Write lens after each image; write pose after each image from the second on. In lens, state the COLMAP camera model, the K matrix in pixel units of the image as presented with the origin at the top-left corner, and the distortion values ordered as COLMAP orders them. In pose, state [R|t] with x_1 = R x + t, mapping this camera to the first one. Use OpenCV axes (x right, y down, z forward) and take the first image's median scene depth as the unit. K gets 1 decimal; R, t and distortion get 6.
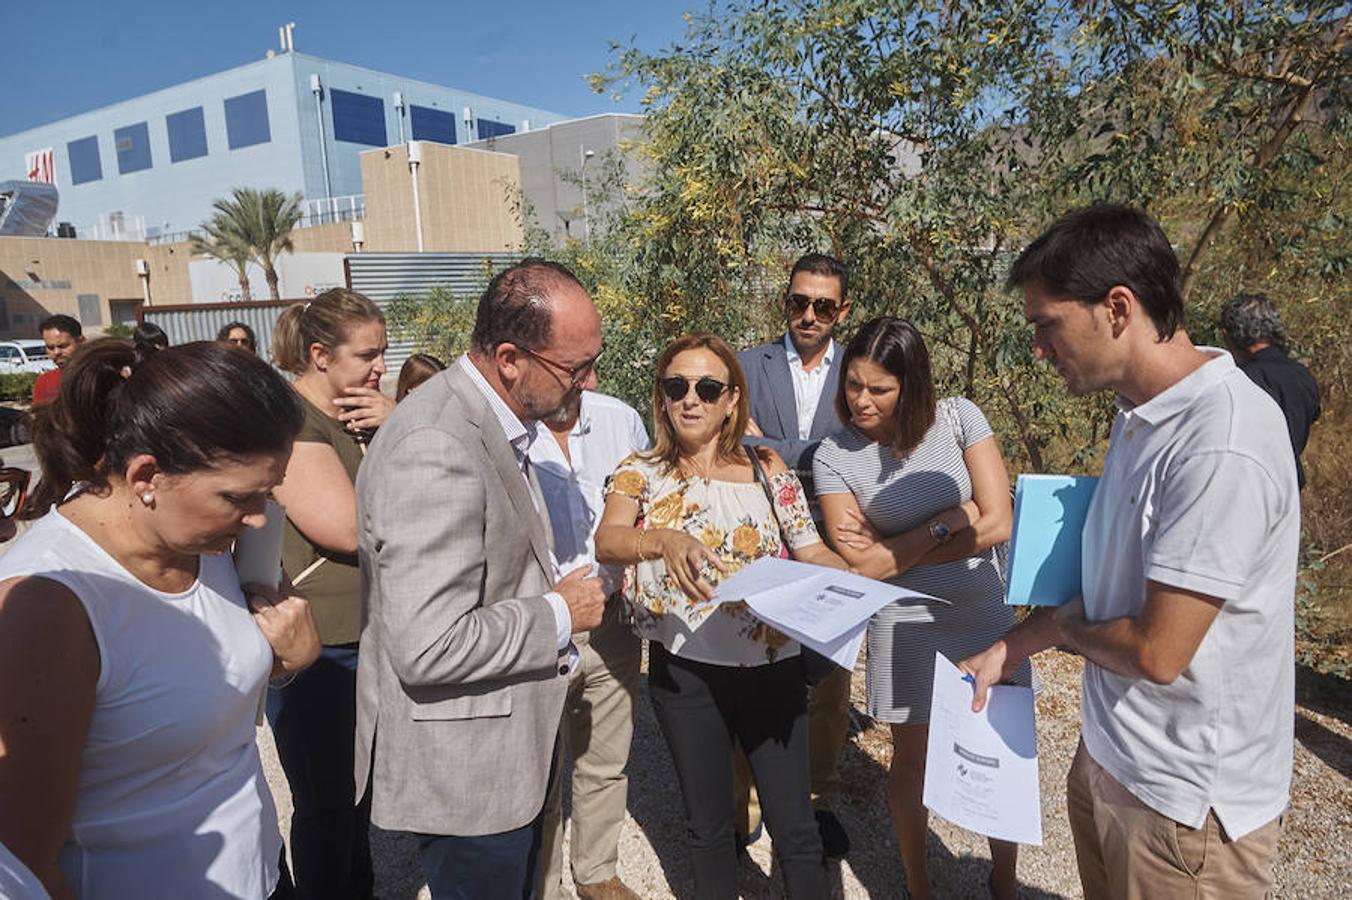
lens RADIAL K [[886.7, 0, 657.7], [0, 886.7, 455.8], [0, 0, 1]] dist [-0.027309, 0.006737]
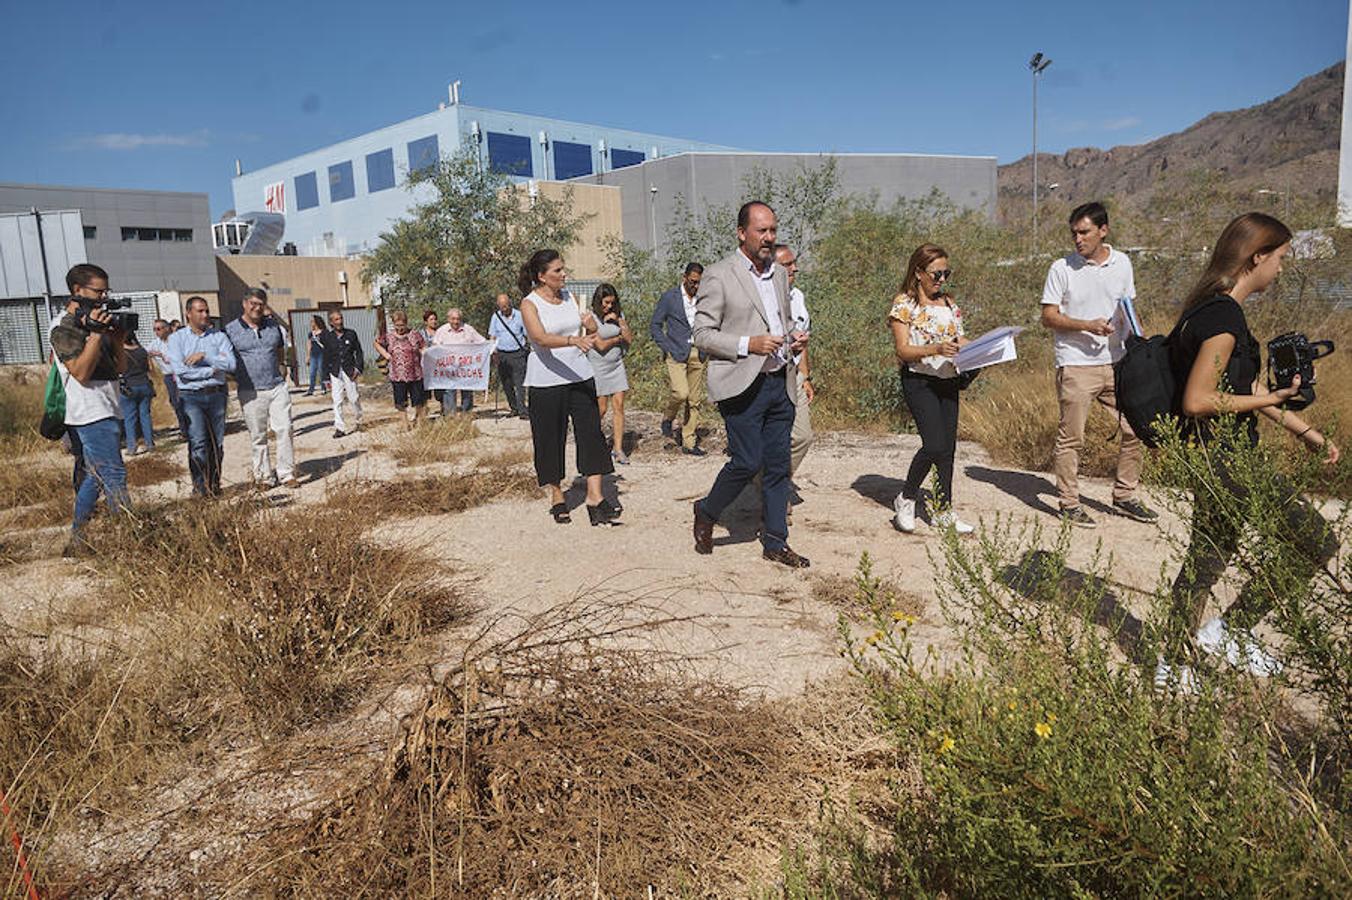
lens RADIAL K [[903.2, 0, 665.3], [0, 903.2, 451.7], [0, 0, 1]] dist [0.007927, -0.008890]
pose [[0.978712, 0.030288, -0.202990, 1.164925], [-0.032227, 0.999461, -0.006254, 0.256364], [0.202691, 0.012663, 0.979161, -1.514333]]
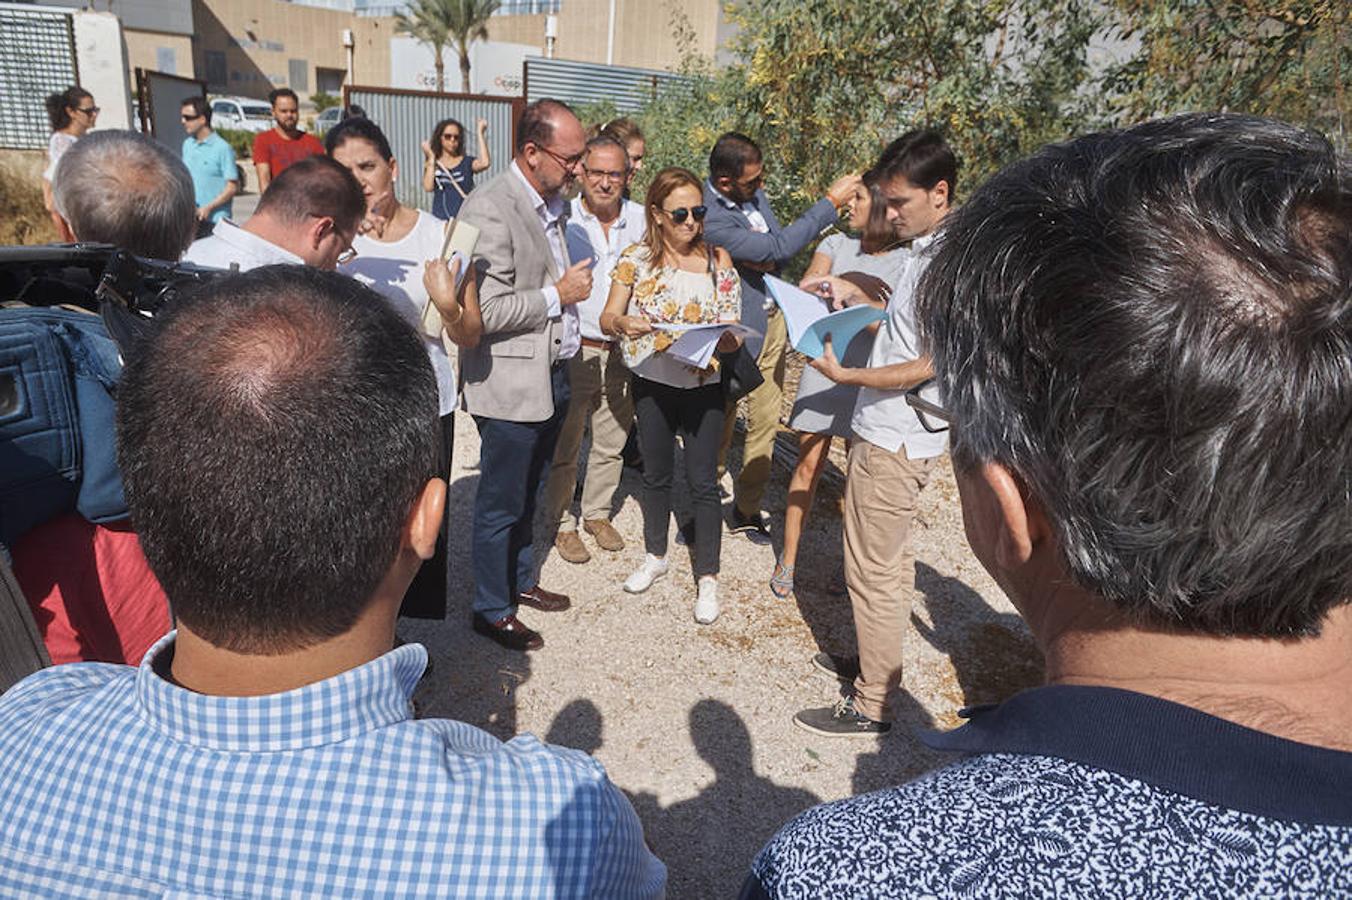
lens RADIAL K [[886.7, 0, 672.8], [0, 886.7, 446.3], [0, 0, 1]] dist [-0.027309, 0.006737]
pose [[0.974662, 0.177894, -0.135603, 0.129939], [-0.151372, 0.970882, 0.185673, 0.020772], [0.164684, -0.160441, 0.973210, -0.247796]]
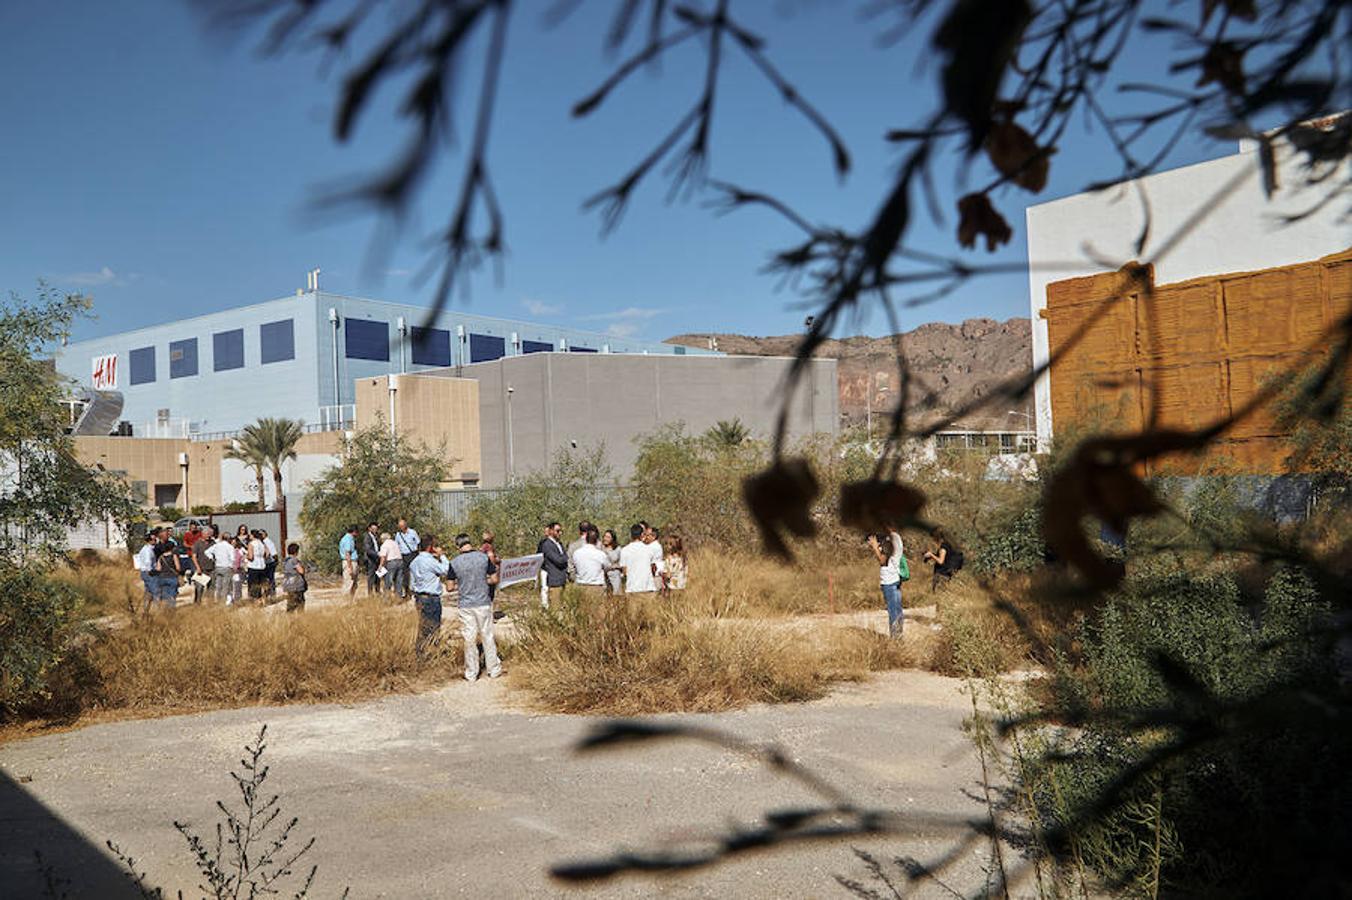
lens RADIAL K [[1062.2, 0, 673.6], [0, 1062.2, 462.5], [0, 0, 1]] dist [-0.004354, -0.000587]
pose [[0.997338, 0.010420, -0.072162, 1.601506], [-0.023548, 0.982730, -0.183543, 0.369654], [0.069004, 0.184754, 0.980359, -3.179788]]
